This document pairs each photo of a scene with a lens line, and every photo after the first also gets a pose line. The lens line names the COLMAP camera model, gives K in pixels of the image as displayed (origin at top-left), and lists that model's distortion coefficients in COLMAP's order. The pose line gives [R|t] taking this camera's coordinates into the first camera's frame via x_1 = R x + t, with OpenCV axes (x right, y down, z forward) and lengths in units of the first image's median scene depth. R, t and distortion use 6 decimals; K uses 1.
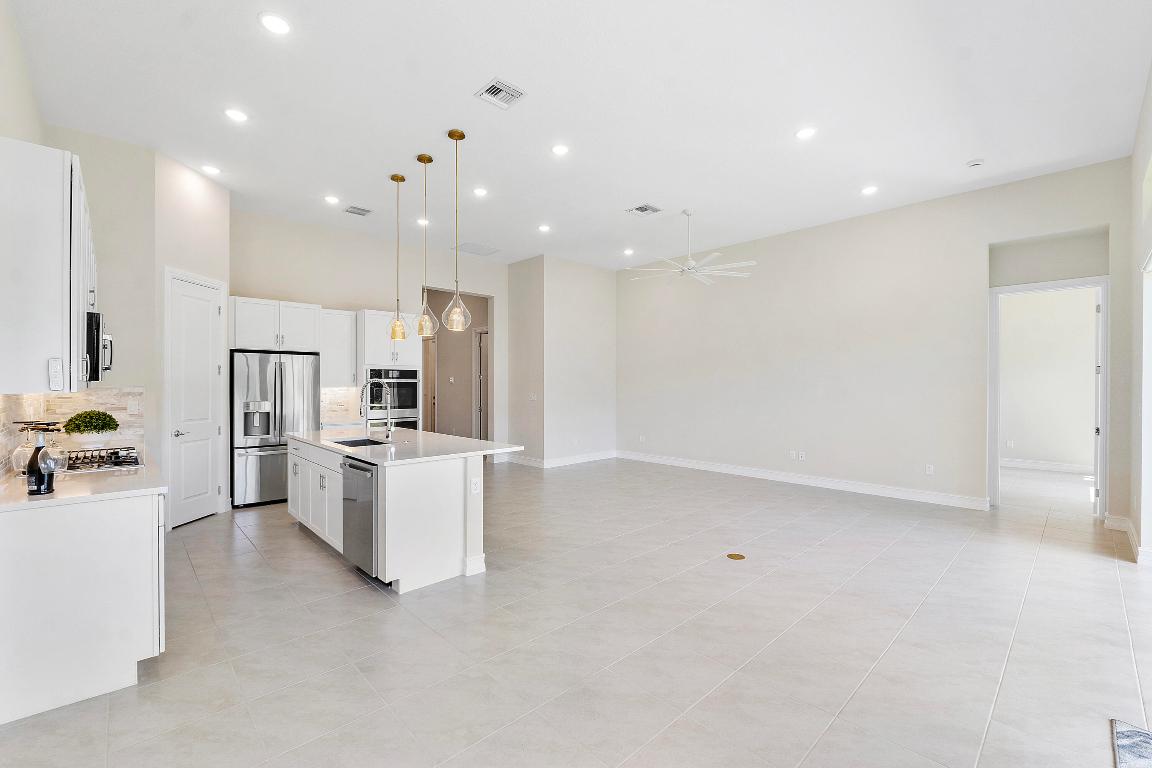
lens RADIAL K [[485.1, 0, 569.8], [0, 485.1, 382.8], [0, 0, 1]] dist [-0.006360, 0.000206]
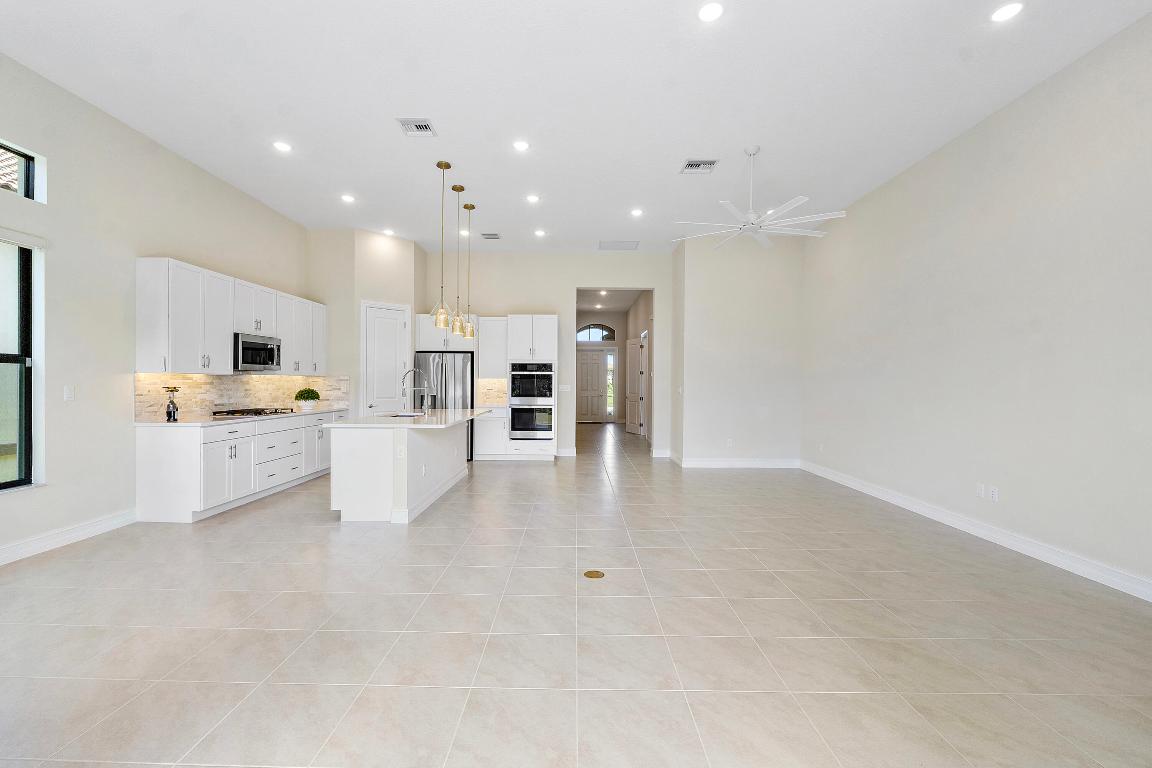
lens RADIAL K [[485.1, 0, 572.9], [0, 485.1, 386.1], [0, 0, 1]] dist [-0.006360, 0.000206]
pose [[0.725745, 0.010362, -0.687886, 0.630237], [-0.004947, 0.999939, 0.009843, 0.018299], [0.687947, -0.003740, 0.725752, 0.261191]]
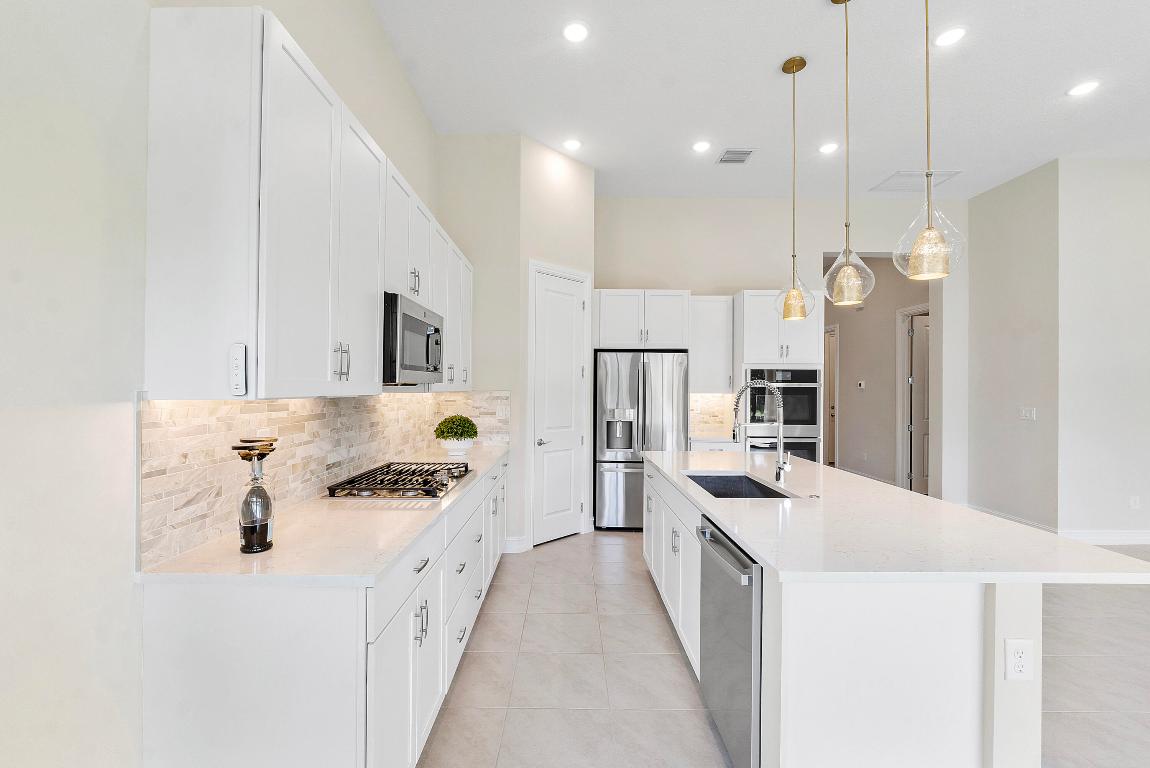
lens RADIAL K [[484.3, 0, 571.2], [0, 484.3, 385.4], [0, 0, 1]] dist [-0.006360, 0.000206]
pose [[0.732863, 0.002027, -0.680374, -0.126303], [-0.005988, 0.999976, -0.003470, 0.001049], [0.680350, 0.006617, 0.732857, 0.312652]]
